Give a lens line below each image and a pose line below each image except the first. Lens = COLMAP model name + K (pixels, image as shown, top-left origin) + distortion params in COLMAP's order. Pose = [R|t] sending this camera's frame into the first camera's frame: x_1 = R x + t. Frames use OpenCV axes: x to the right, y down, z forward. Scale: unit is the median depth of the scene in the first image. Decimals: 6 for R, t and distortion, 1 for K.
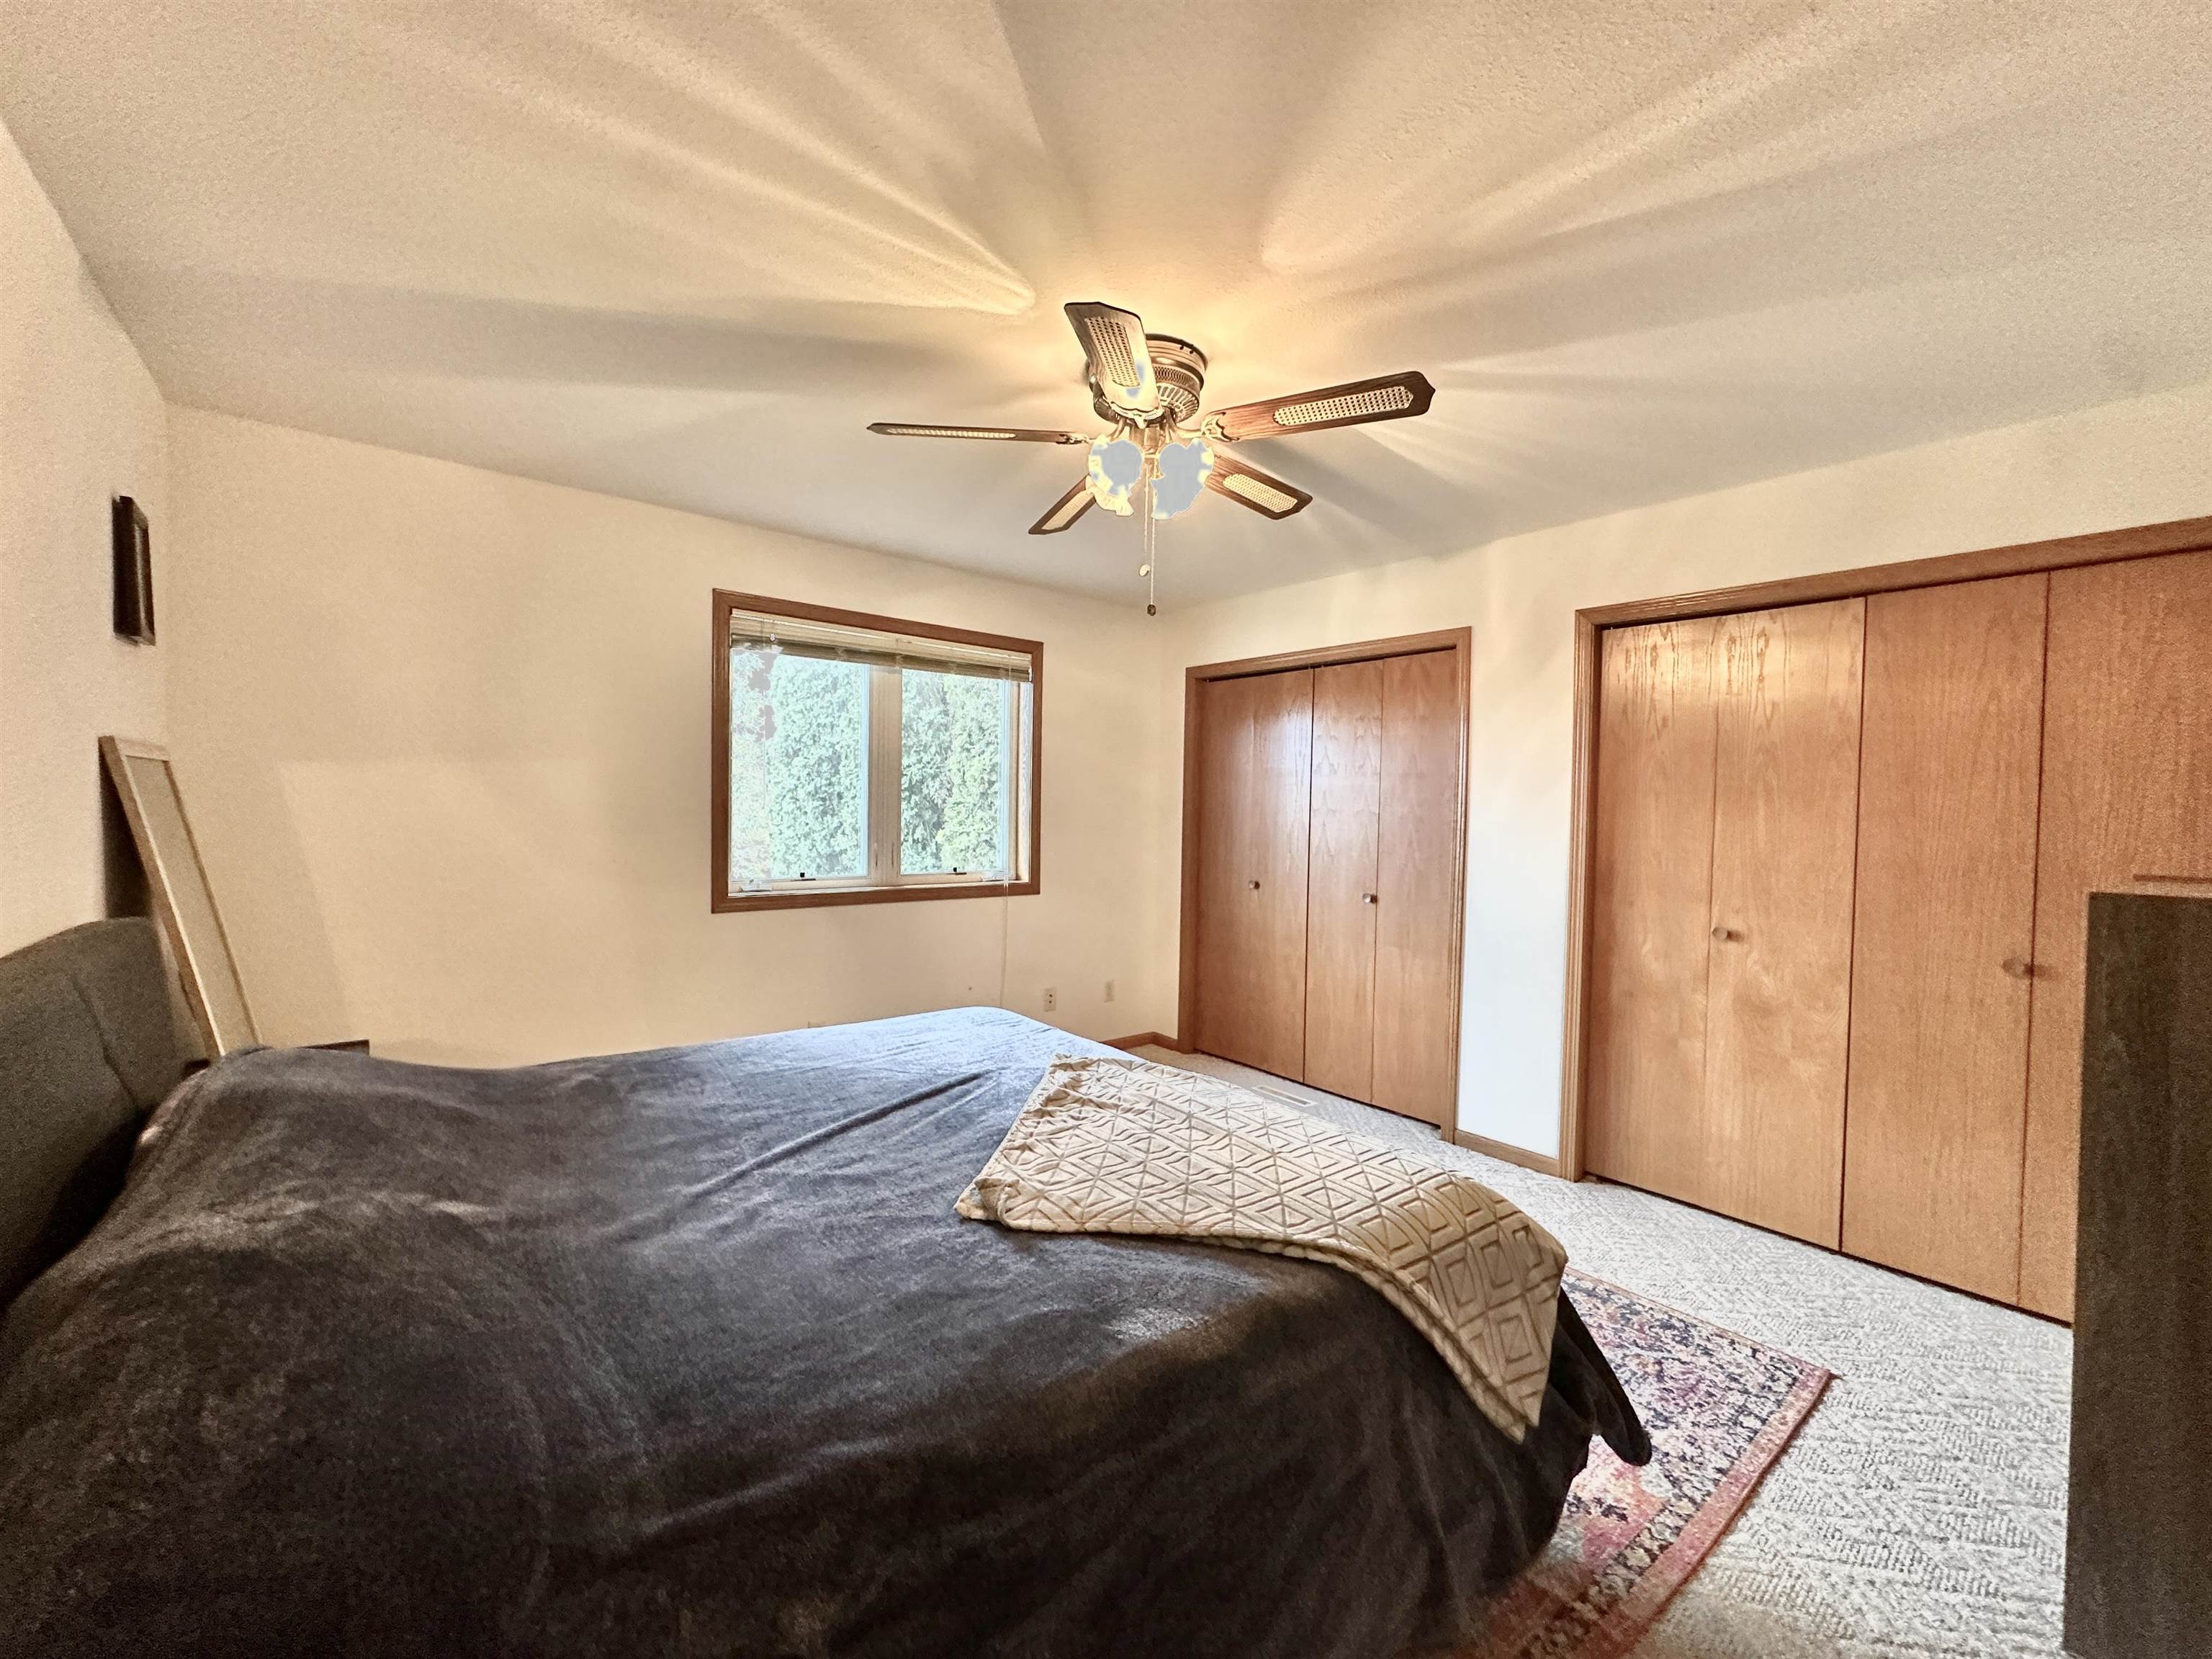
lens RADIAL K [[880.2, 0, 1098.0], [0, 880.2, 826.2], [0, 0, 1]] dist [-0.003681, 0.001105]
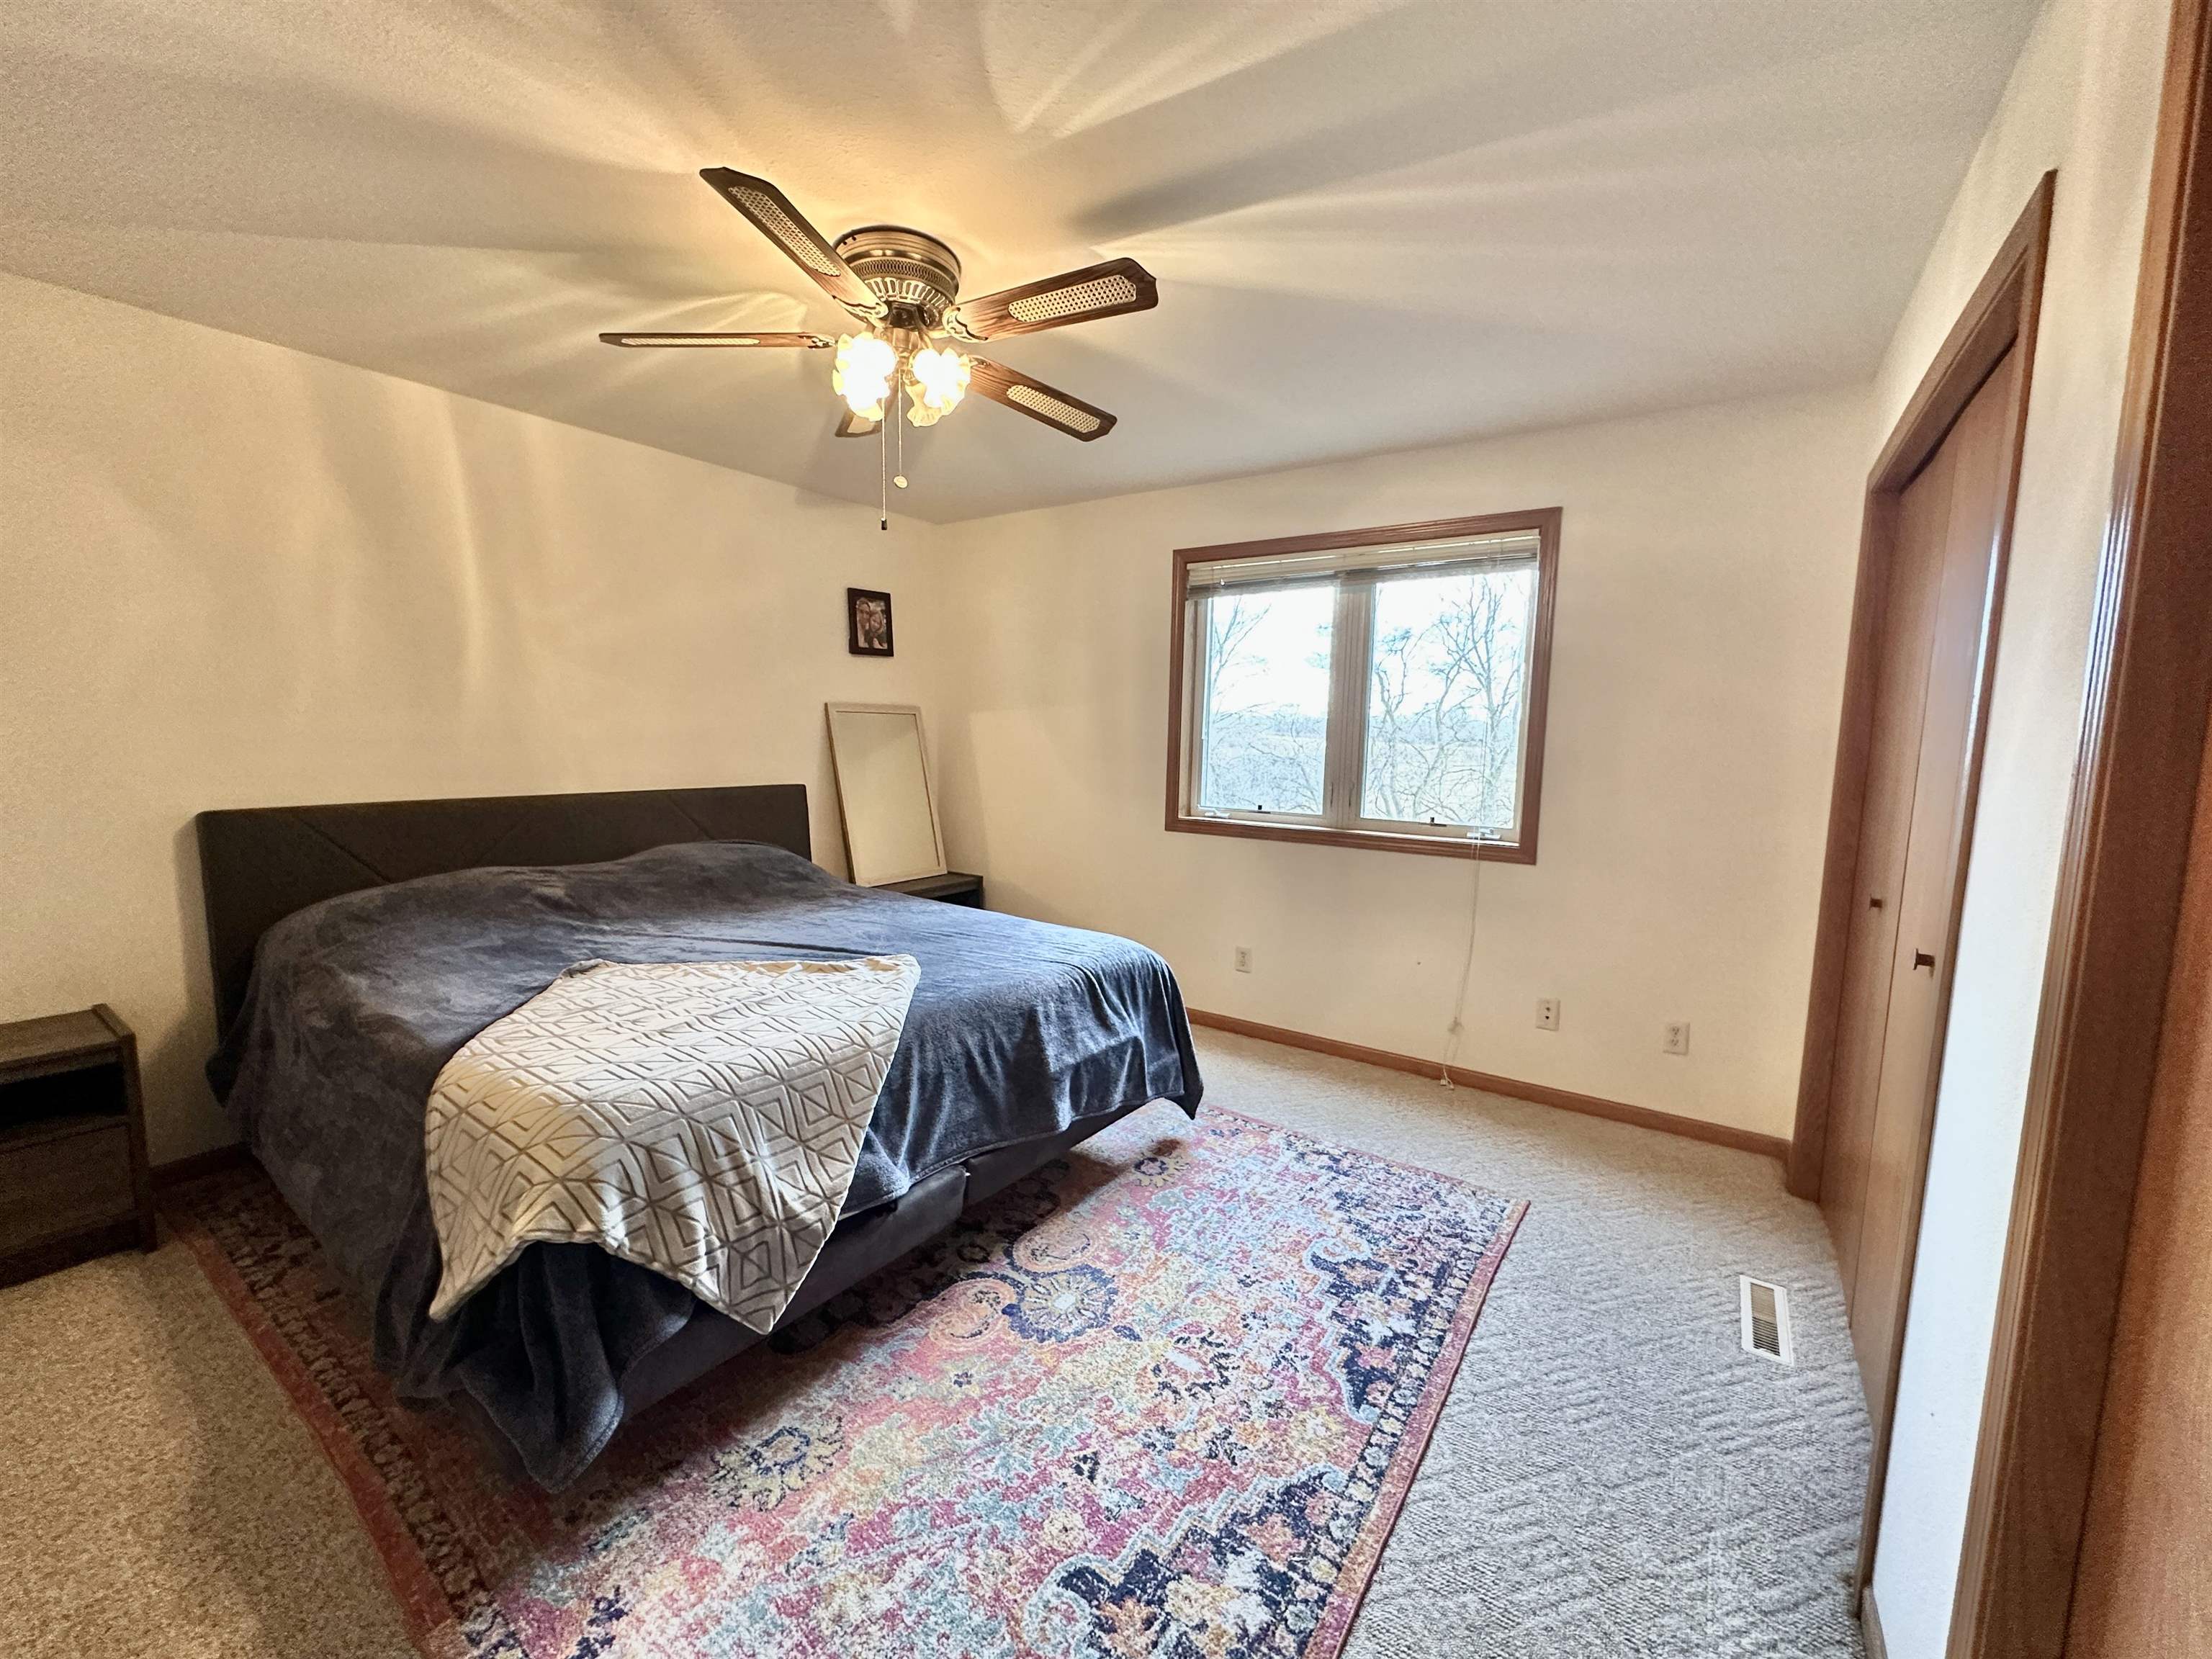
lens RADIAL K [[880.2, 0, 1111.2], [0, 880.2, 828.8], [0, 0, 1]] dist [-0.003681, 0.001105]
pose [[0.283869, 0.092391, -0.954402, 0.666835], [-0.034474, 0.995687, 0.086134, -0.003300], [0.958243, 0.008451, 0.285829, 0.590046]]
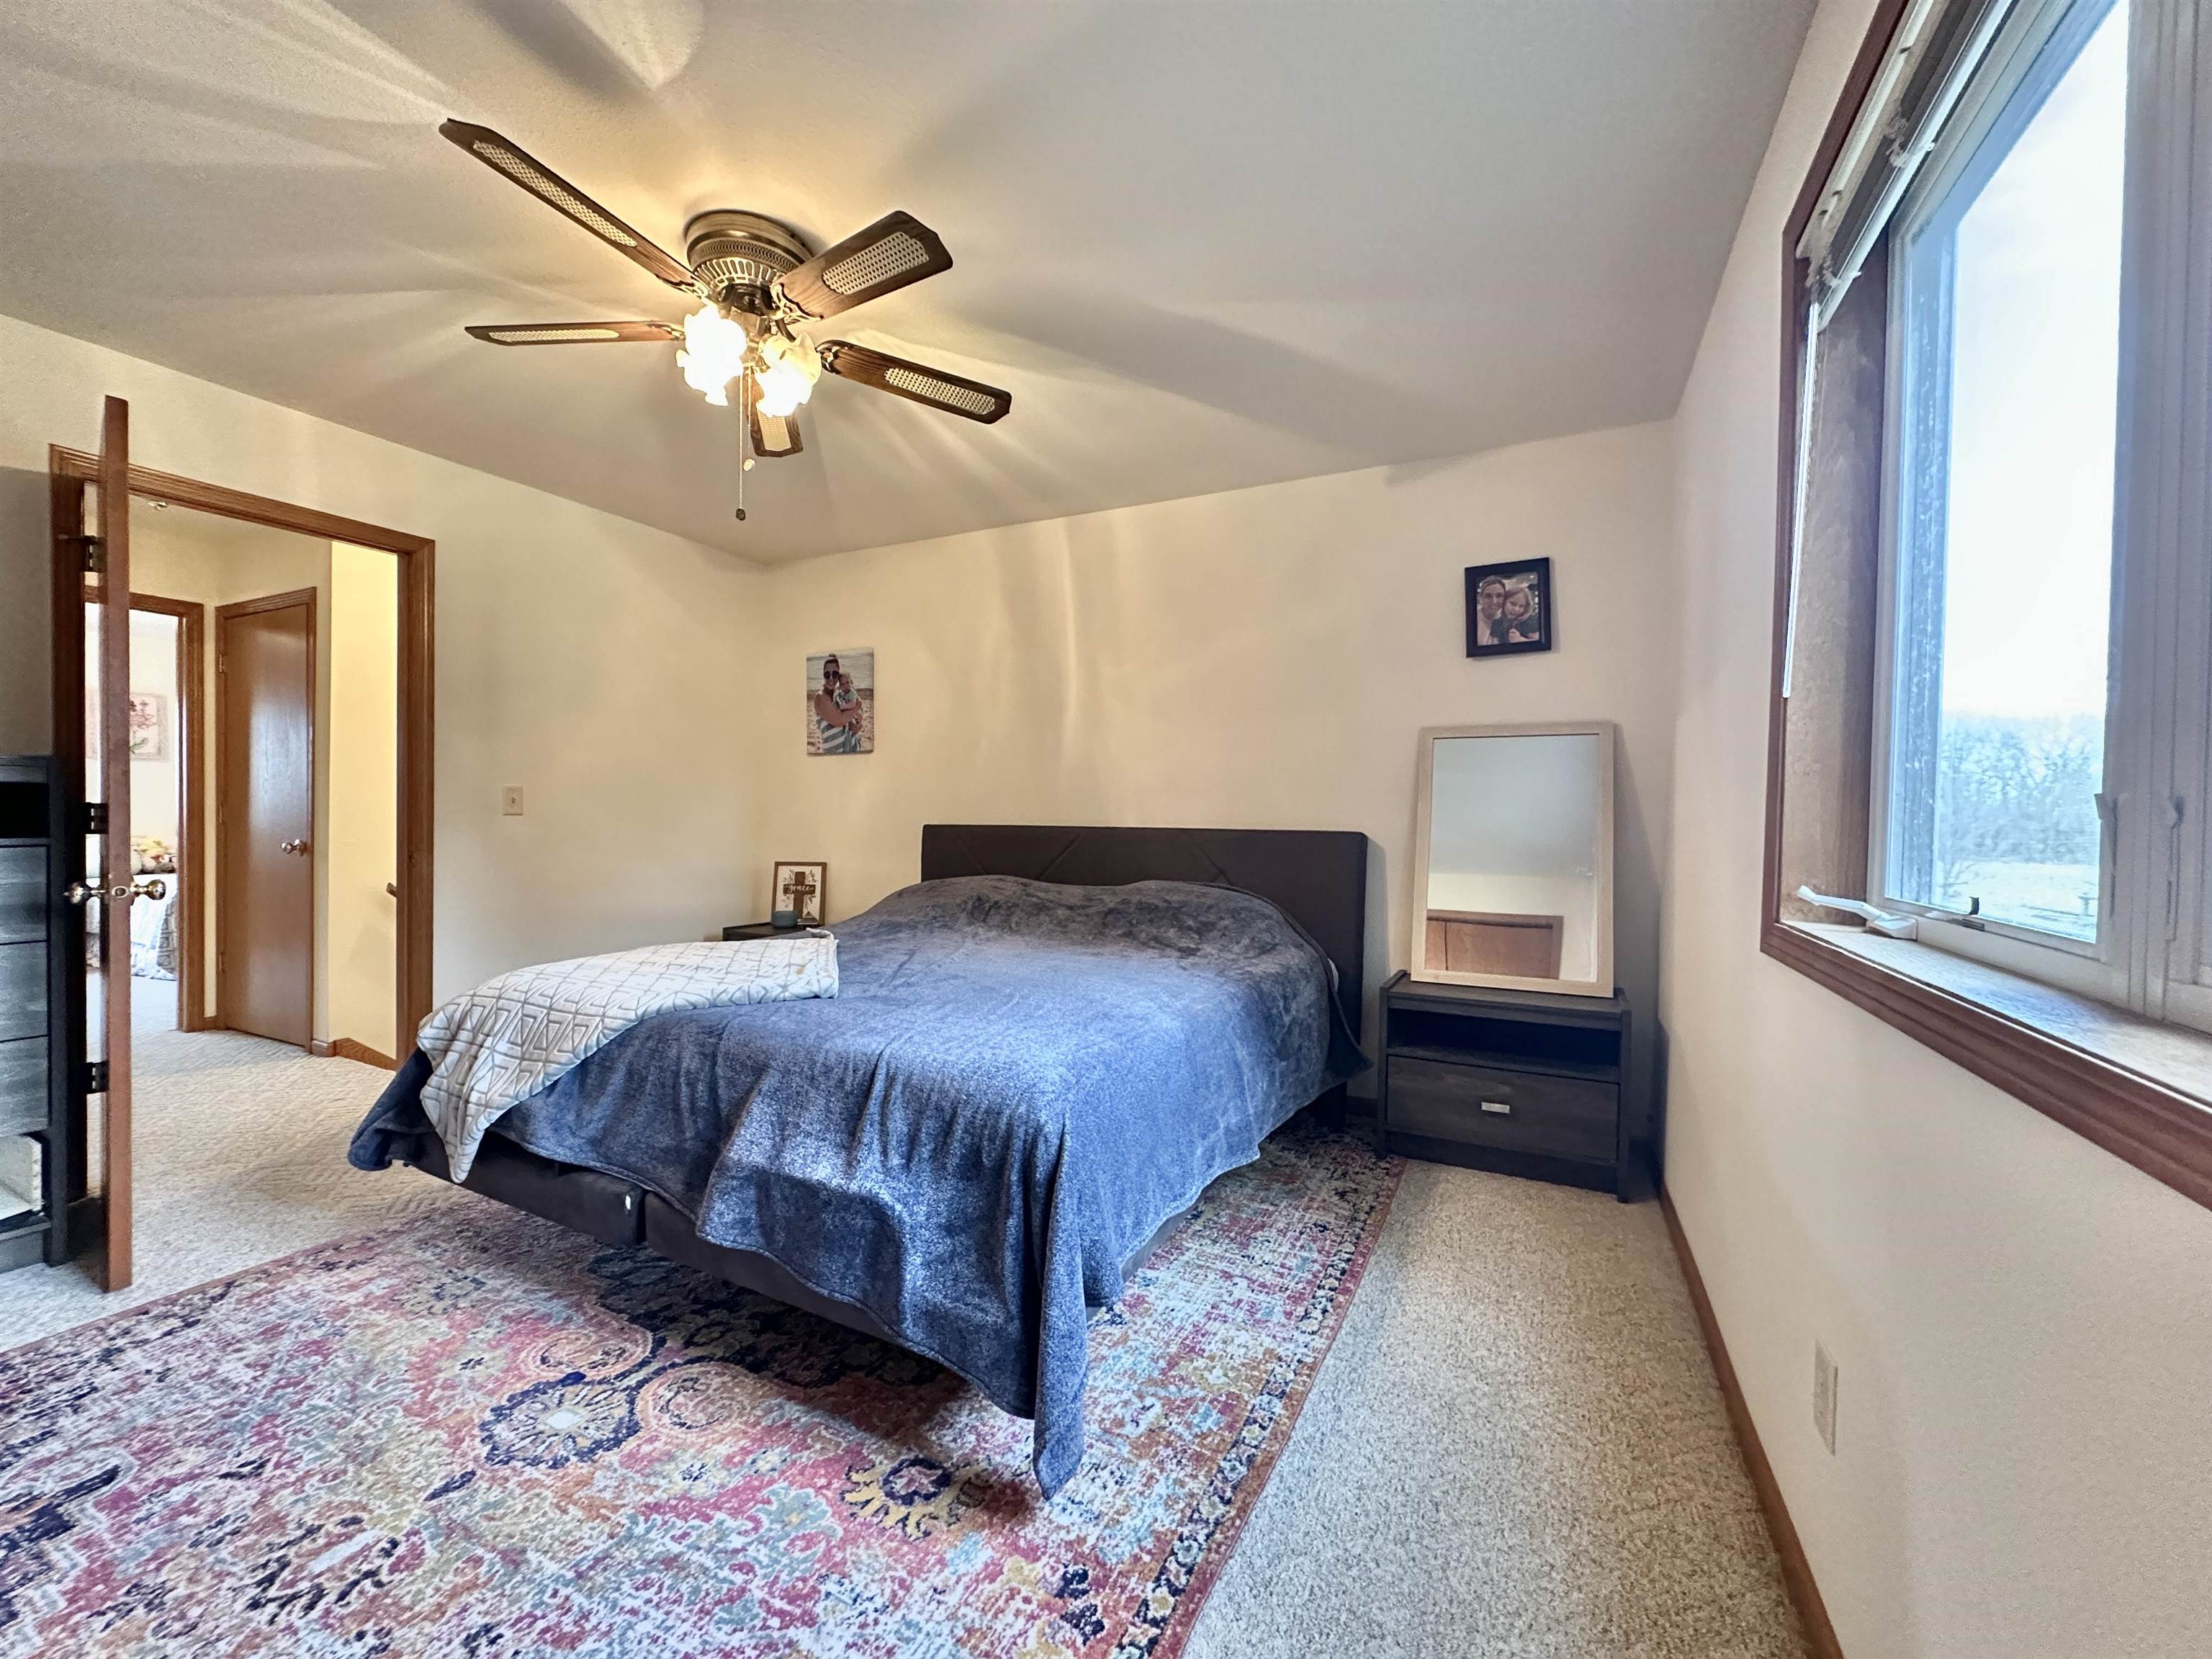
lens RADIAL K [[880.2, 0, 1098.4], [0, 880.2, 834.9], [0, 0, 1]] dist [-0.003681, 0.001105]
pose [[-0.908640, -0.022580, -0.416969, 0.058927], [-0.039326, 0.998726, 0.031615, 0.036771], [0.415724, 0.045124, -0.908371, 1.257967]]
